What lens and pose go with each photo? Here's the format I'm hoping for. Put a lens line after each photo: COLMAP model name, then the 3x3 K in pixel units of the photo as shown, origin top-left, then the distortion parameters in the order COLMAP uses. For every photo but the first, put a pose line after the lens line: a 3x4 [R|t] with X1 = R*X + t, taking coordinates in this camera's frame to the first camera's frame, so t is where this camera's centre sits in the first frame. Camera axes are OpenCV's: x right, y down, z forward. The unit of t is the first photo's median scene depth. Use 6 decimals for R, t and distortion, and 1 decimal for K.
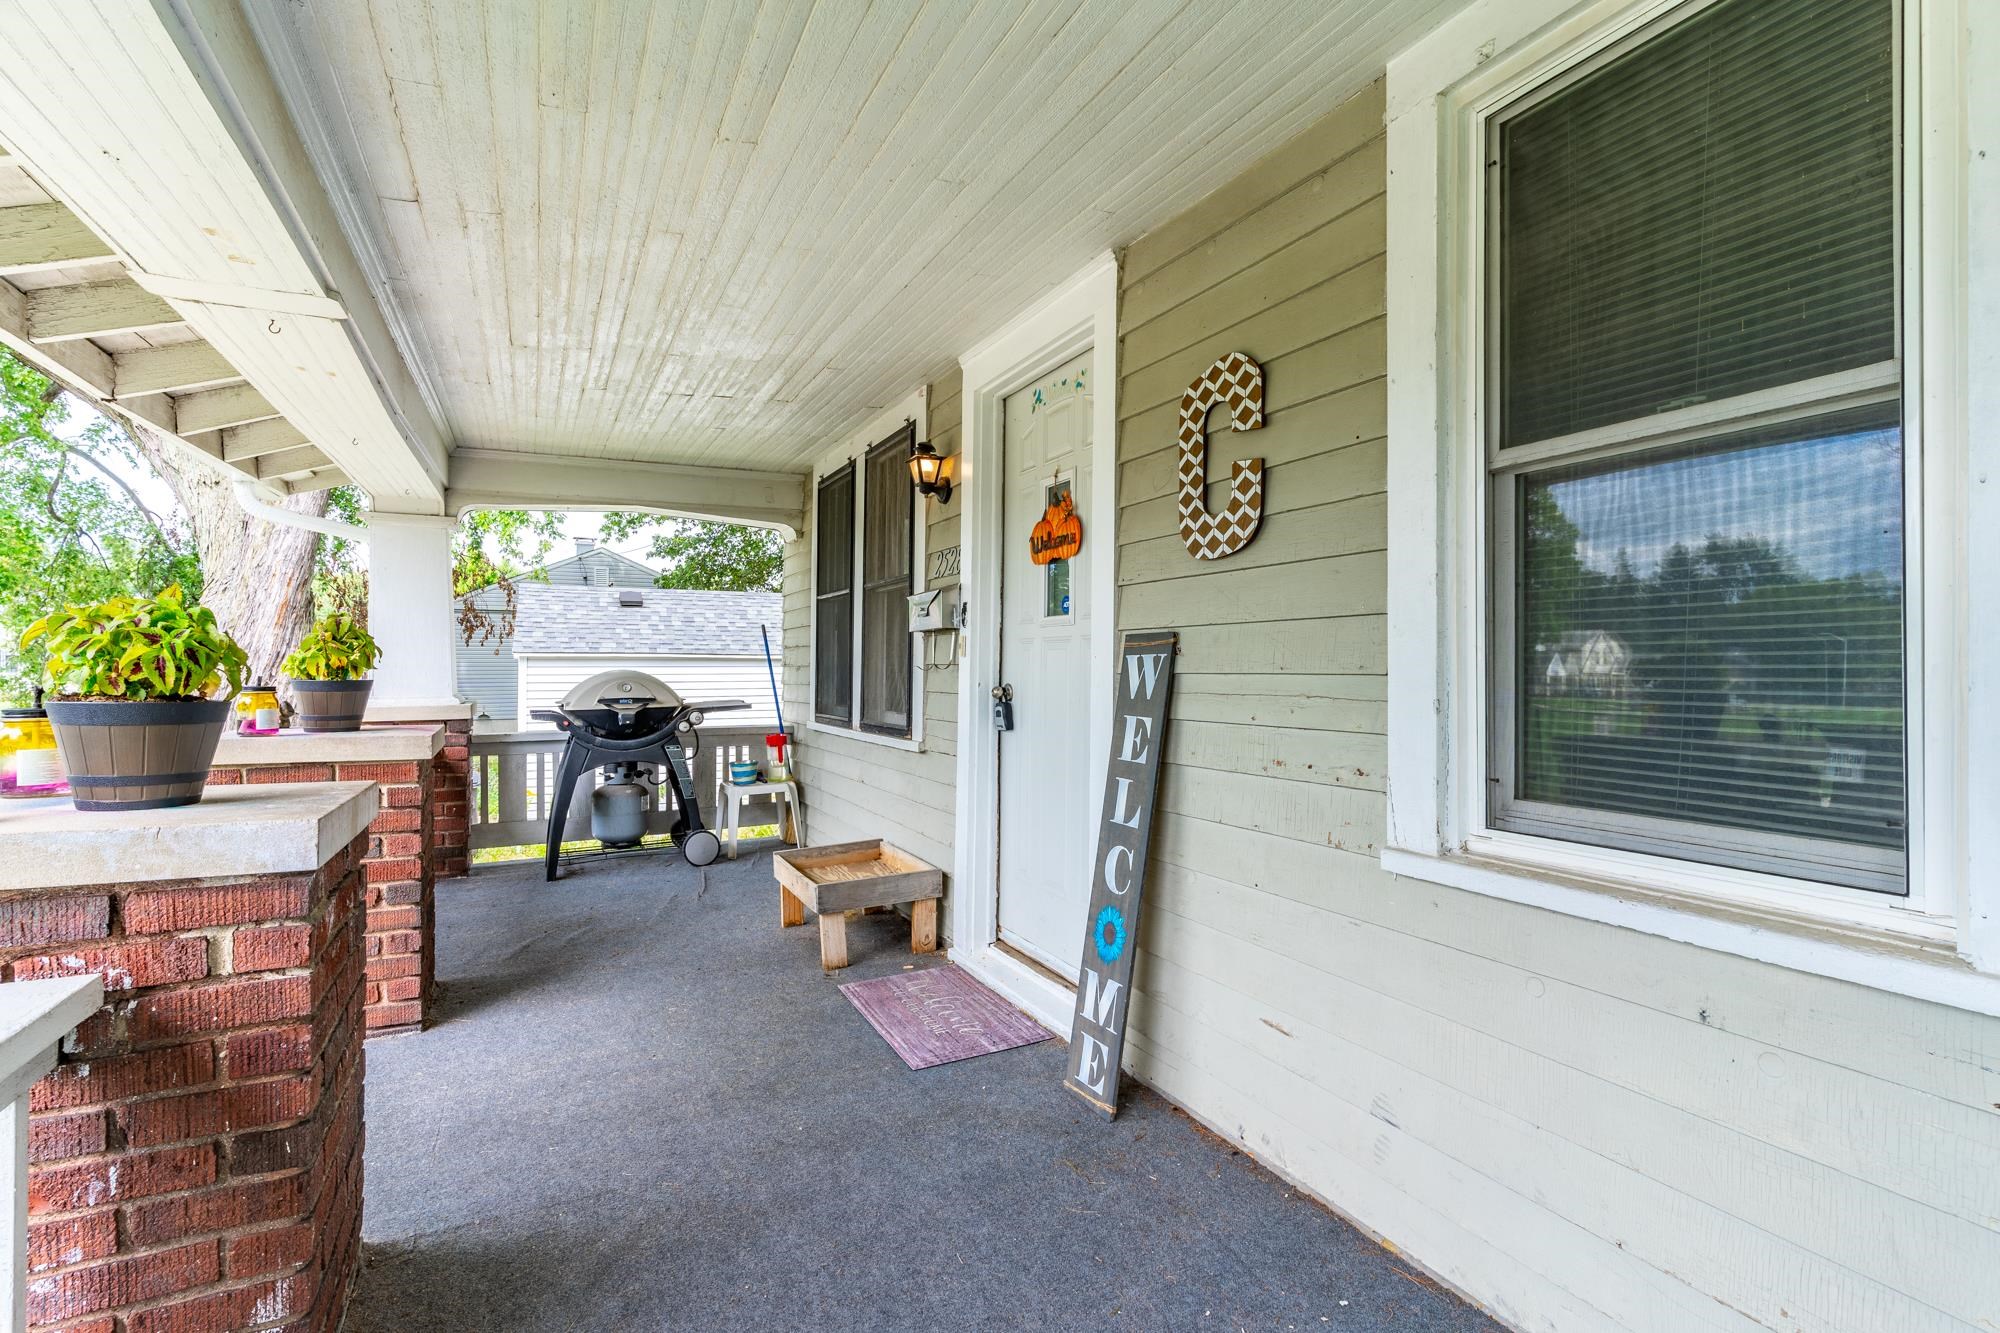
lens RADIAL K [[961.0, 0, 996.7], [0, 961.0, 662.6], [0, 0, 1]] dist [0.003861, 0.000651]
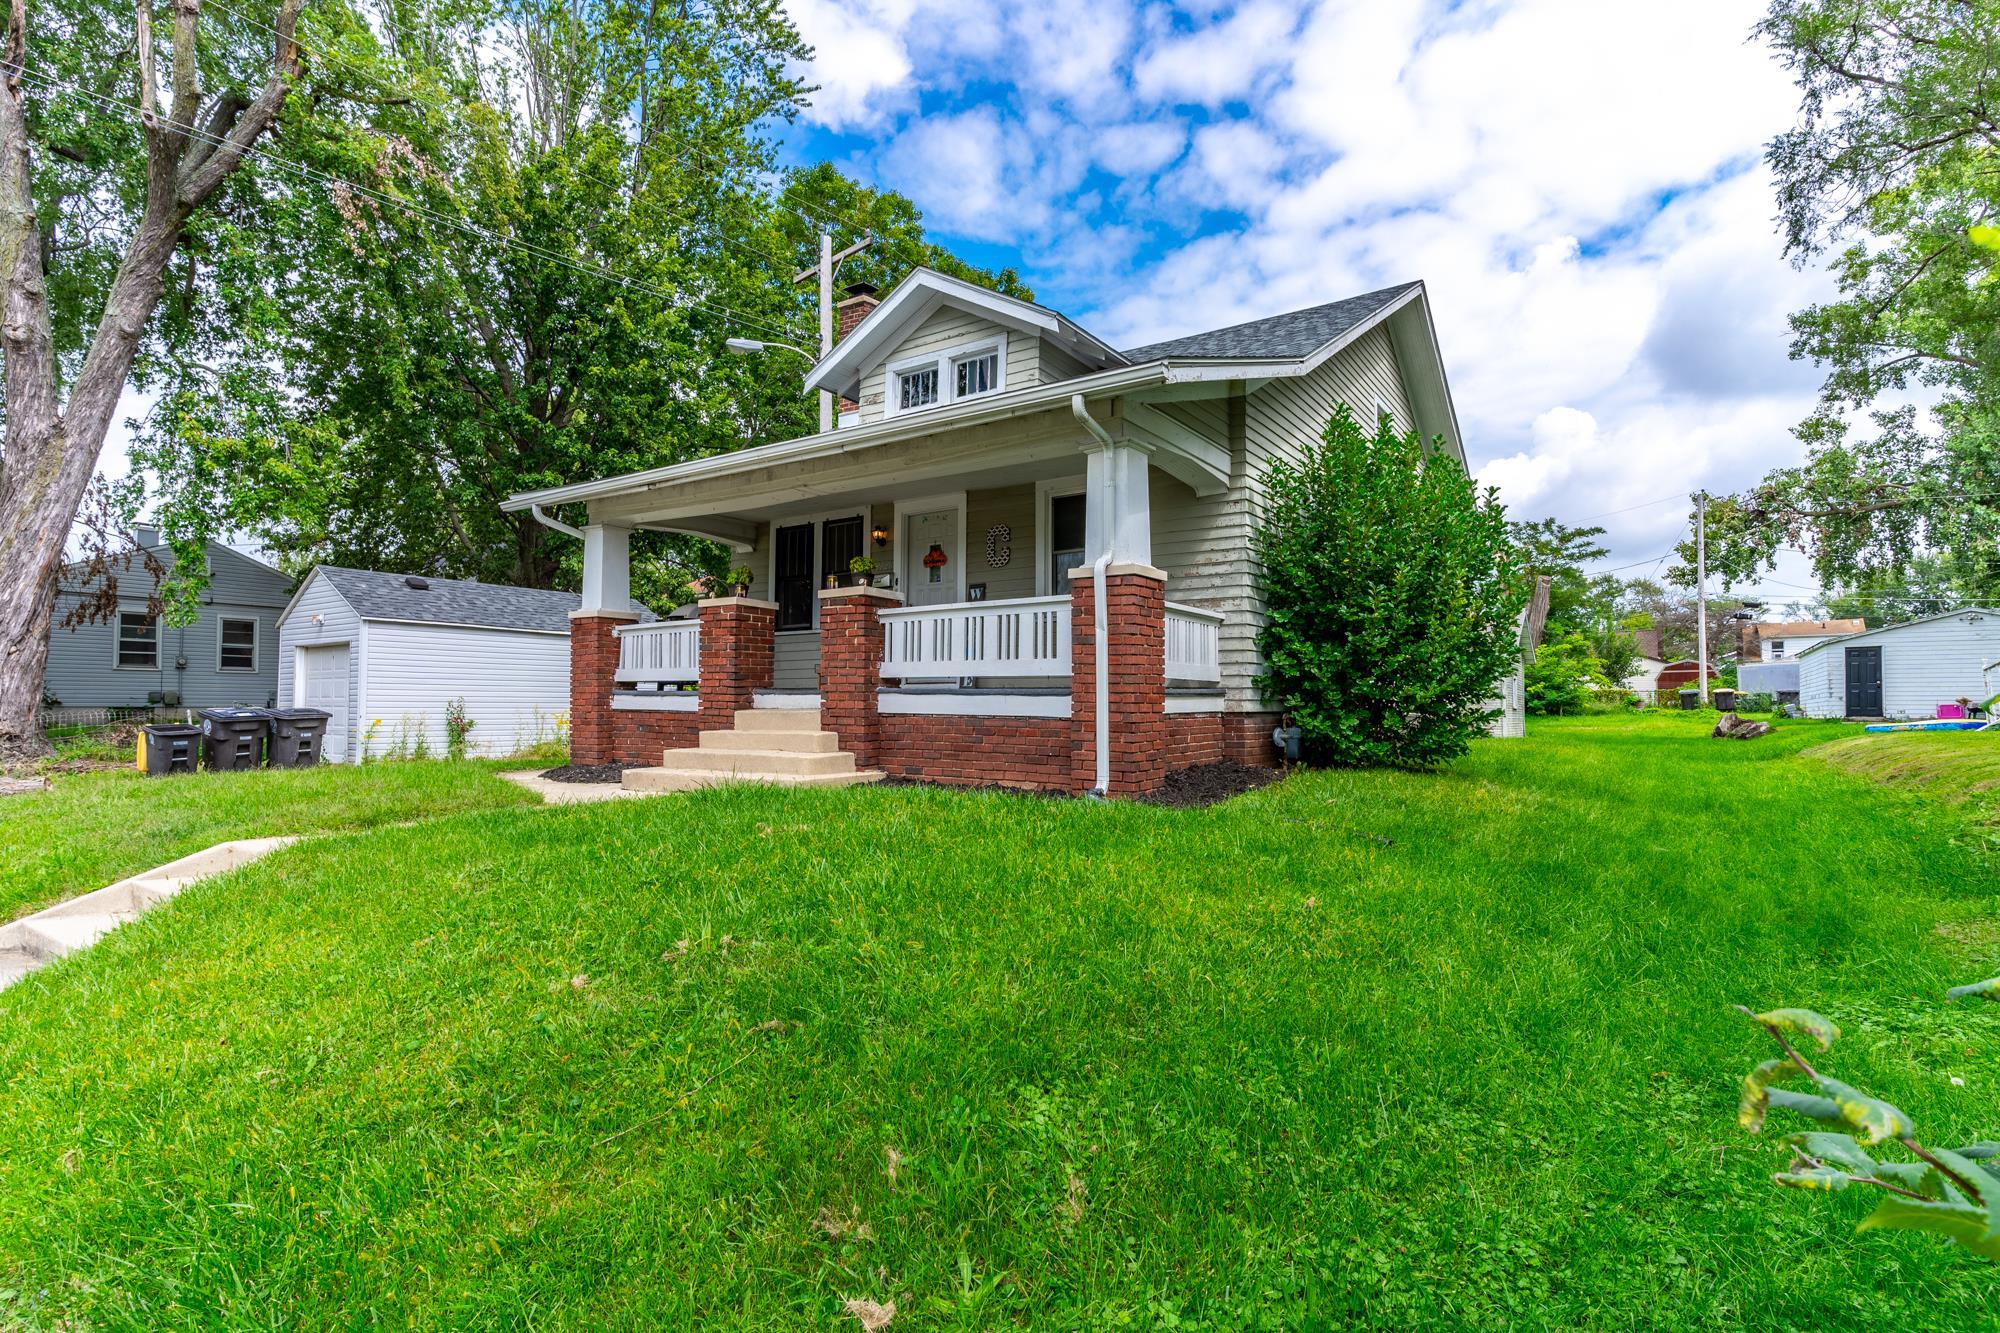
lens RADIAL K [[961.0, 0, 1004.1], [0, 961.0, 673.1], [0, 0, 1]] dist [0.003861, 0.000651]
pose [[0.867679, 0.021453, 0.496661, -1.206031], [-0.005782, 0.999436, -0.033069, 0.329983], [-0.497091, 0.025822, 0.867314, -1.795872]]
